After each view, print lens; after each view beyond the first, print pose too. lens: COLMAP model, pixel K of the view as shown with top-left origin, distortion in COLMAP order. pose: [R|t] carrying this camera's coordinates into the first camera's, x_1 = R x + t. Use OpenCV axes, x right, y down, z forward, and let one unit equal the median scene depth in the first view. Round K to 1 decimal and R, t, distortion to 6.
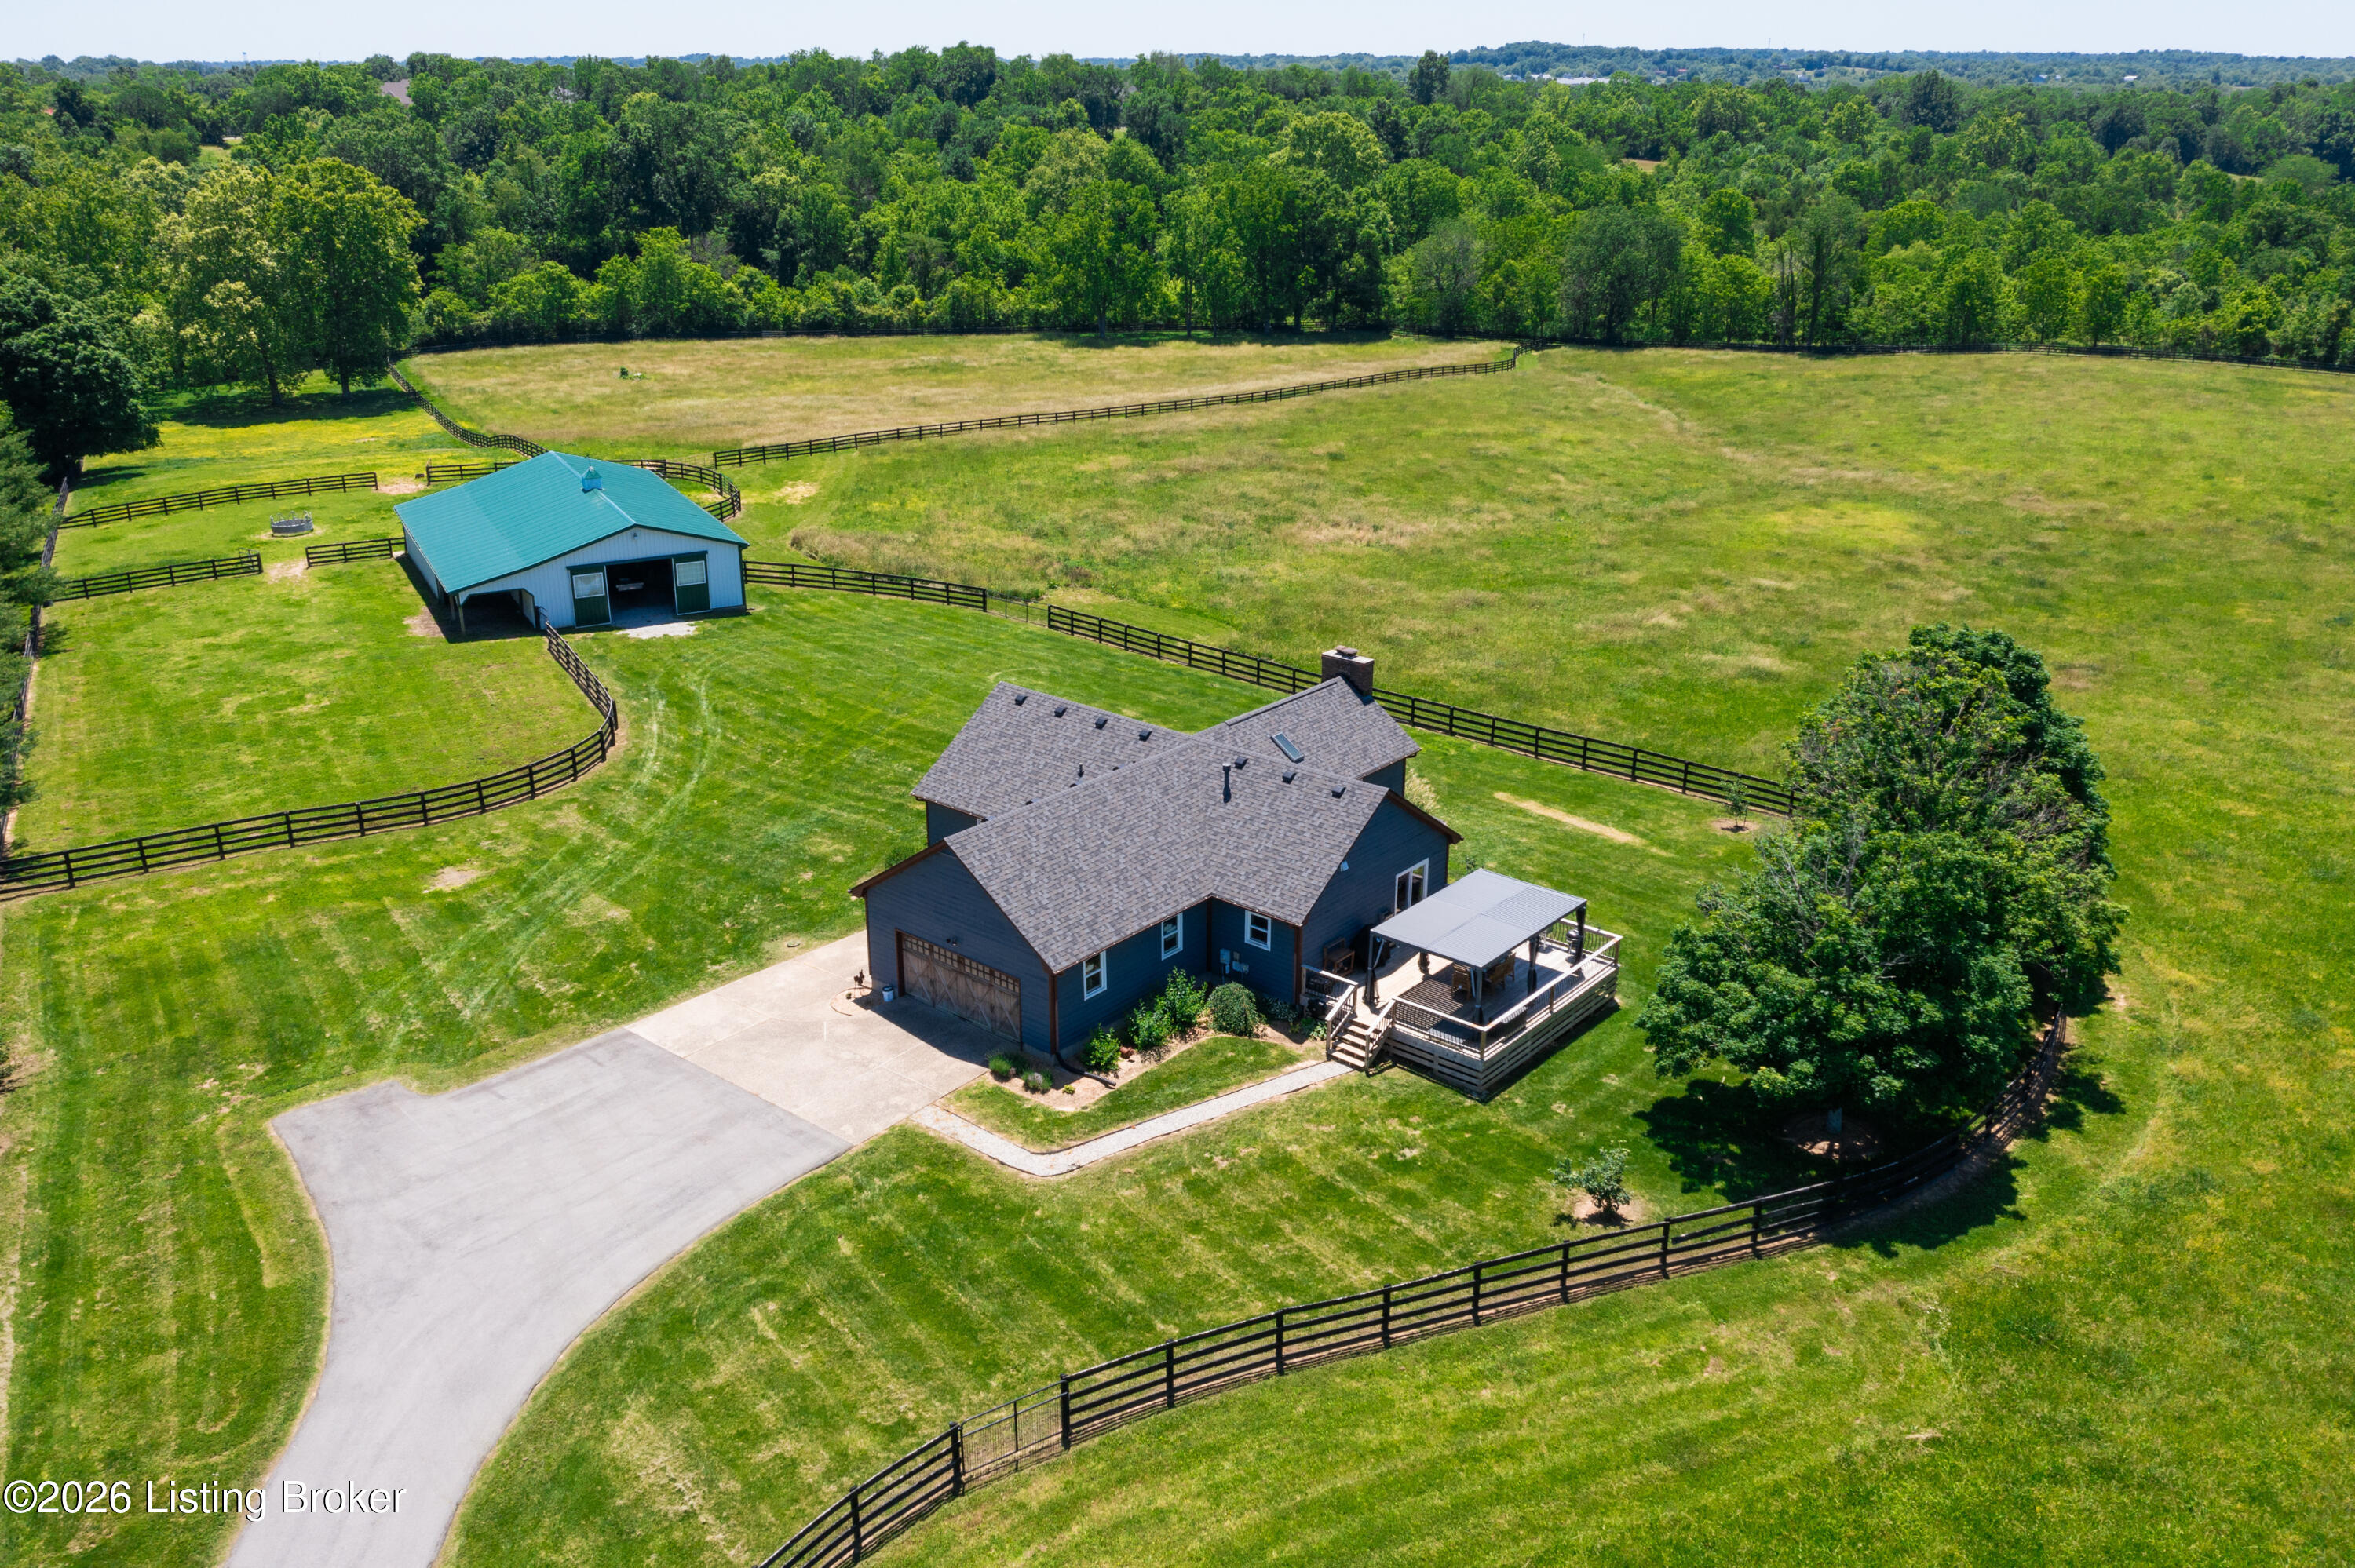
lens RADIAL K [[1908.8, 0, 1165.0], [0, 1908.8, 771.9], [0, 0, 1]] dist [-0.019676, 0.007321]
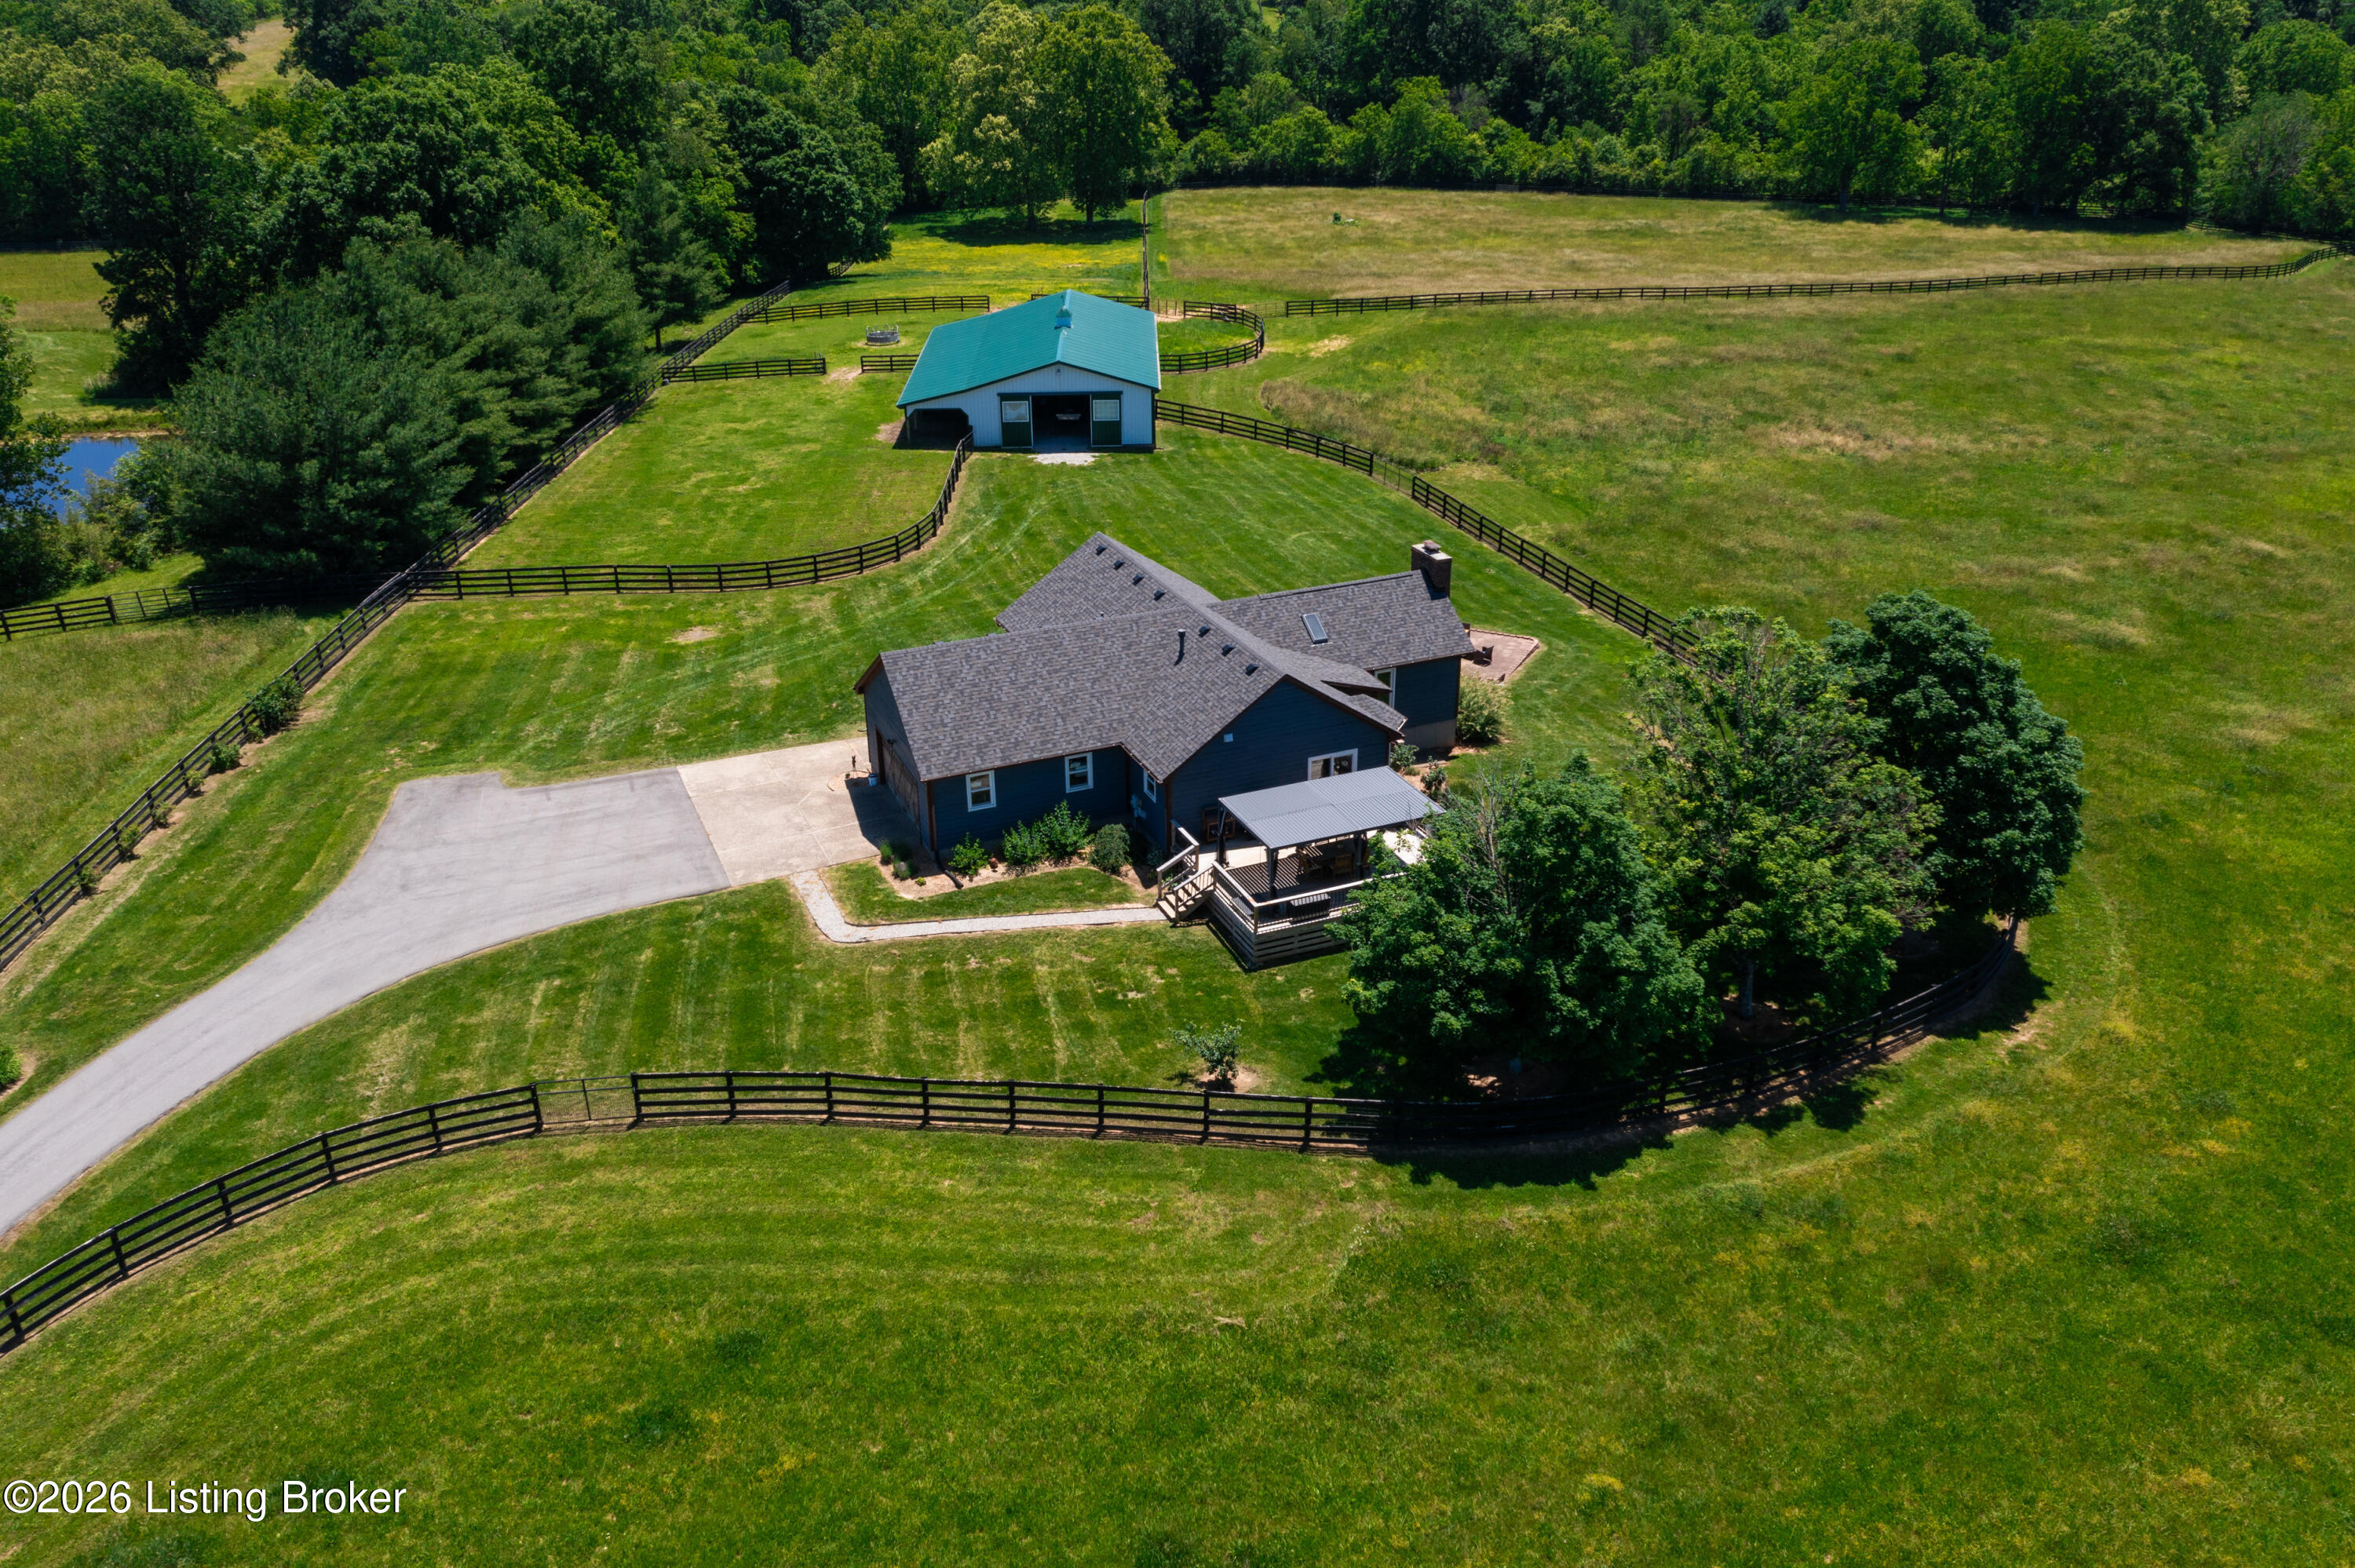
lens RADIAL K [[1871.5, 0, 1169.1], [0, 1871.5, 779.1], [0, 0, 1]] dist [-0.019830, 0.014209]
pose [[0.896336, 0.179538, -0.405398, 0.118109], [-0.144604, 0.982726, 0.115498, -0.010644], [0.419132, -0.044903, 0.906814, 0.007087]]
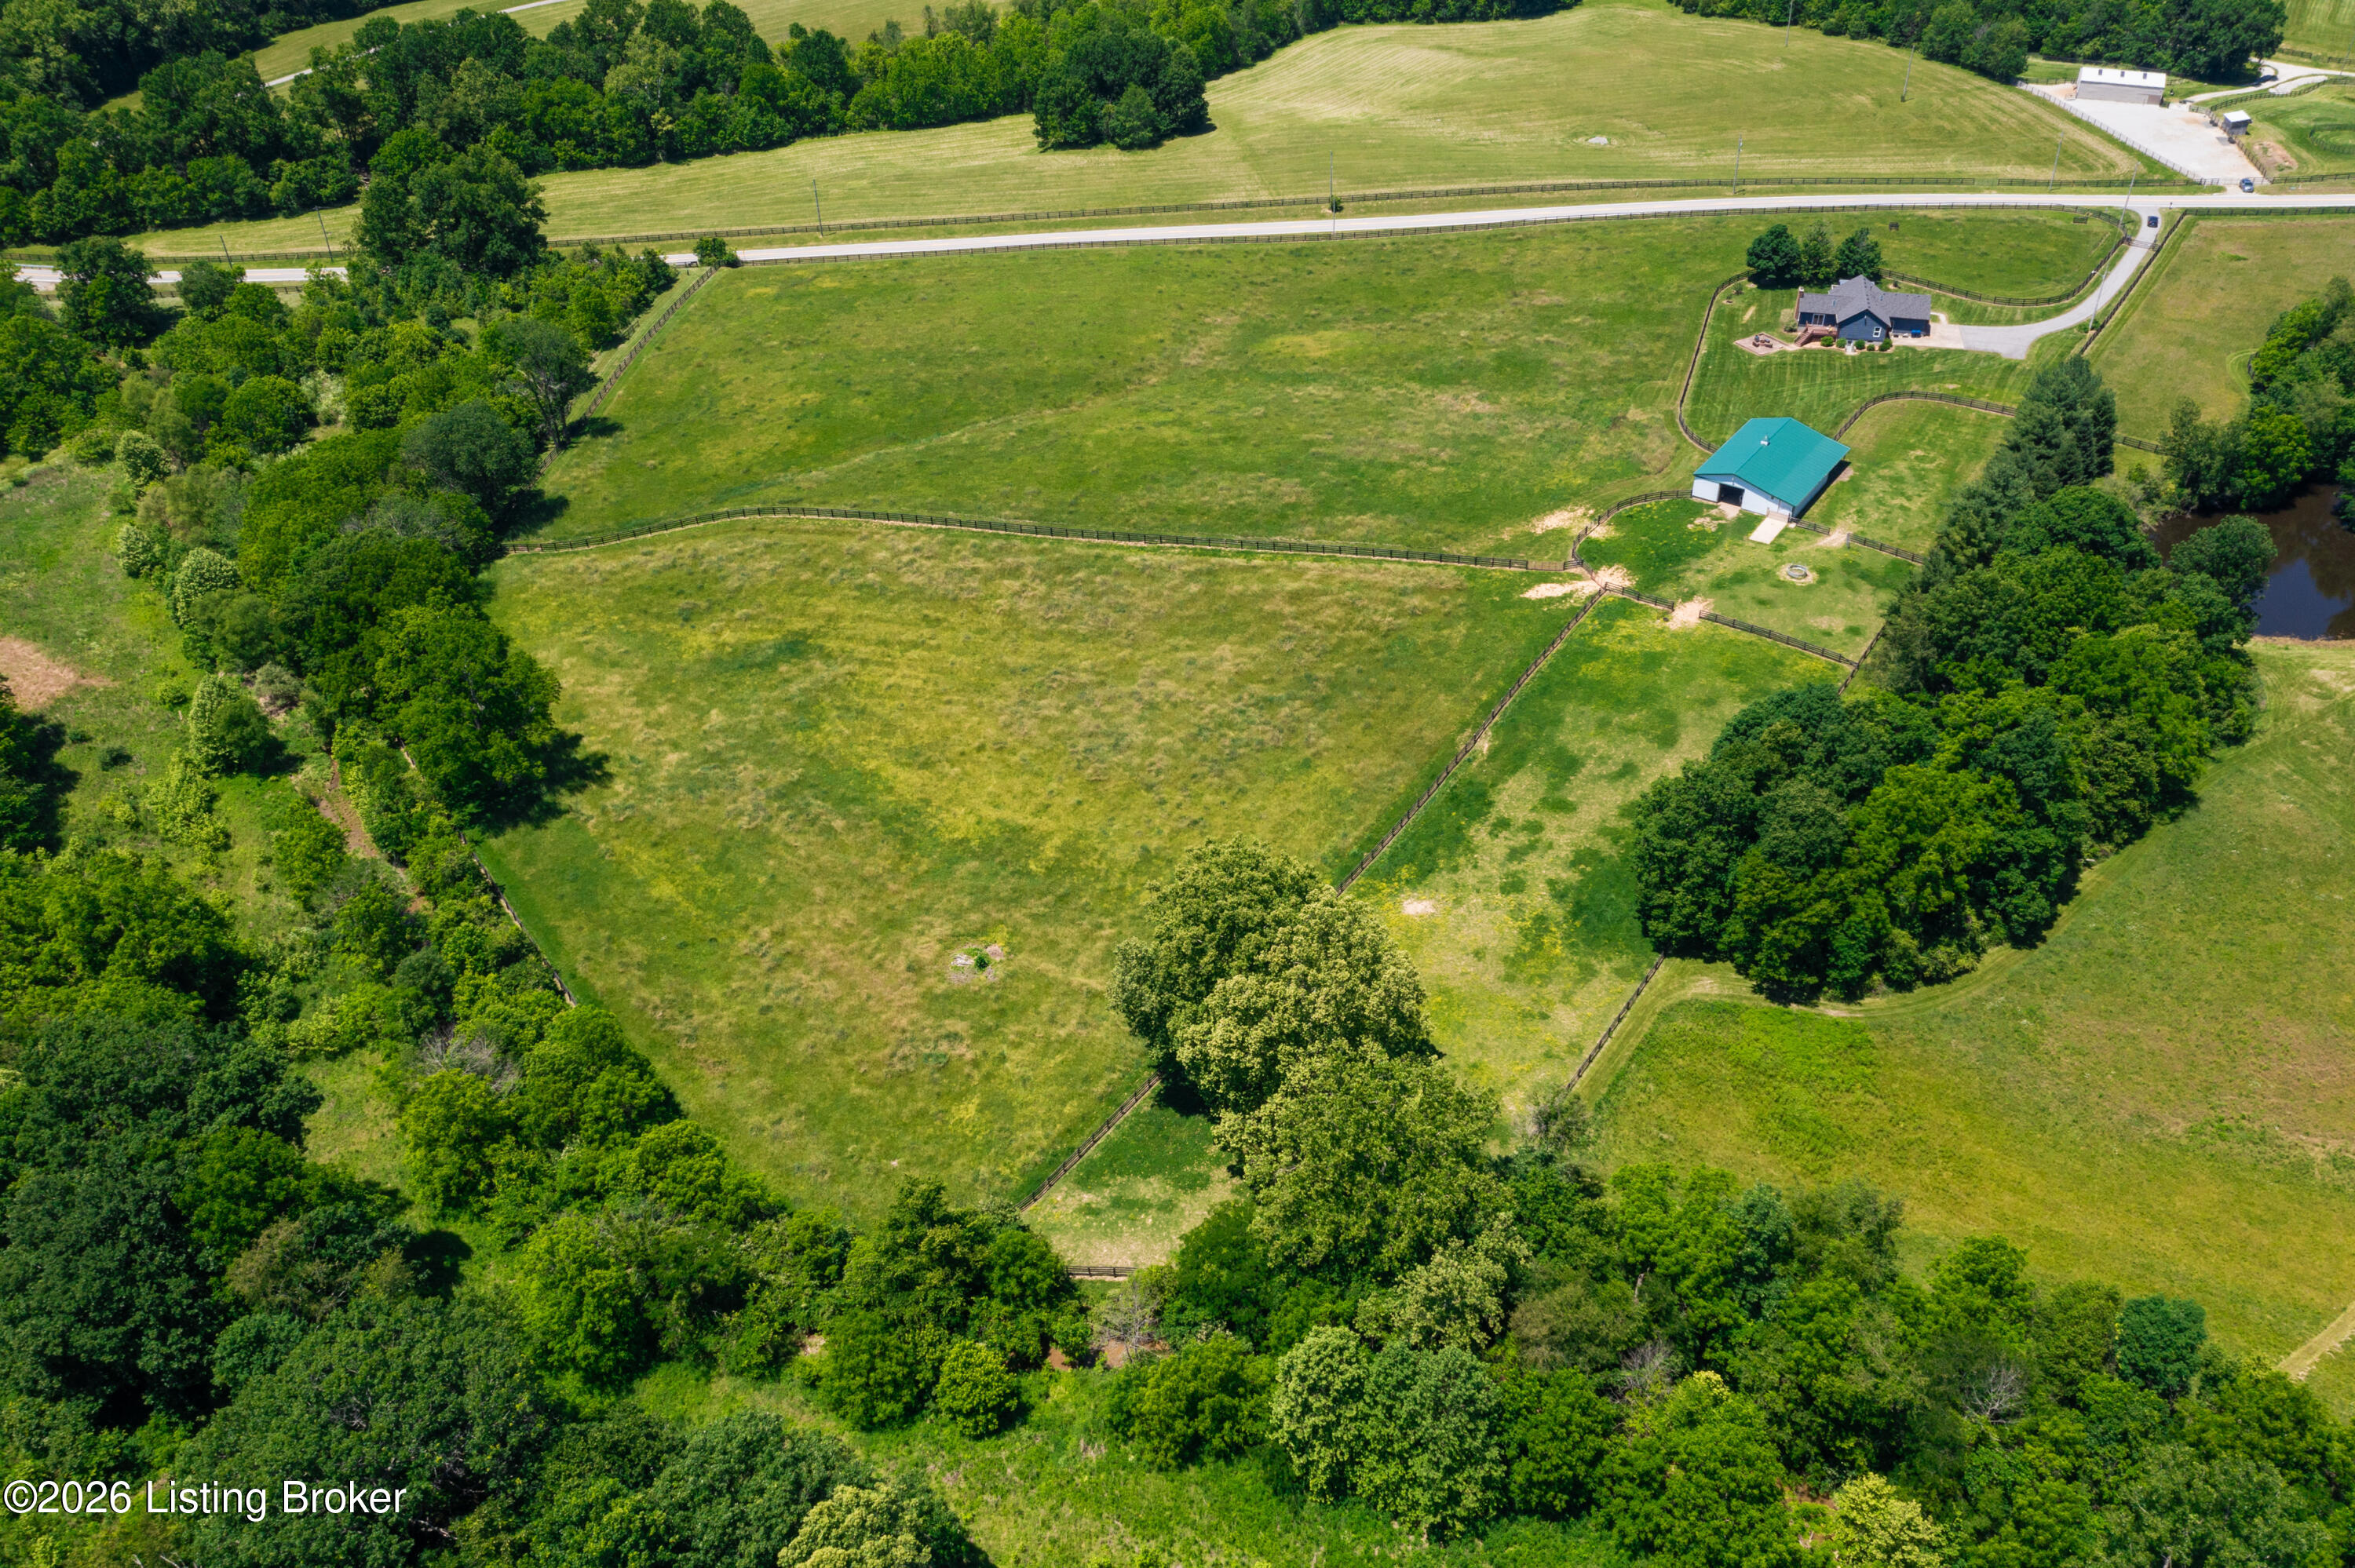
lens RADIAL K [[1871.5, 0, 1169.1], [0, 1871.5, 779.1], [0, 0, 1]] dist [-0.019830, 0.014209]
pose [[-0.453087, -0.510427, 0.730874, -0.951782], [0.328342, 0.666670, 0.669136, -0.851458], [-0.828797, 0.543153, -0.134465, 1.064985]]
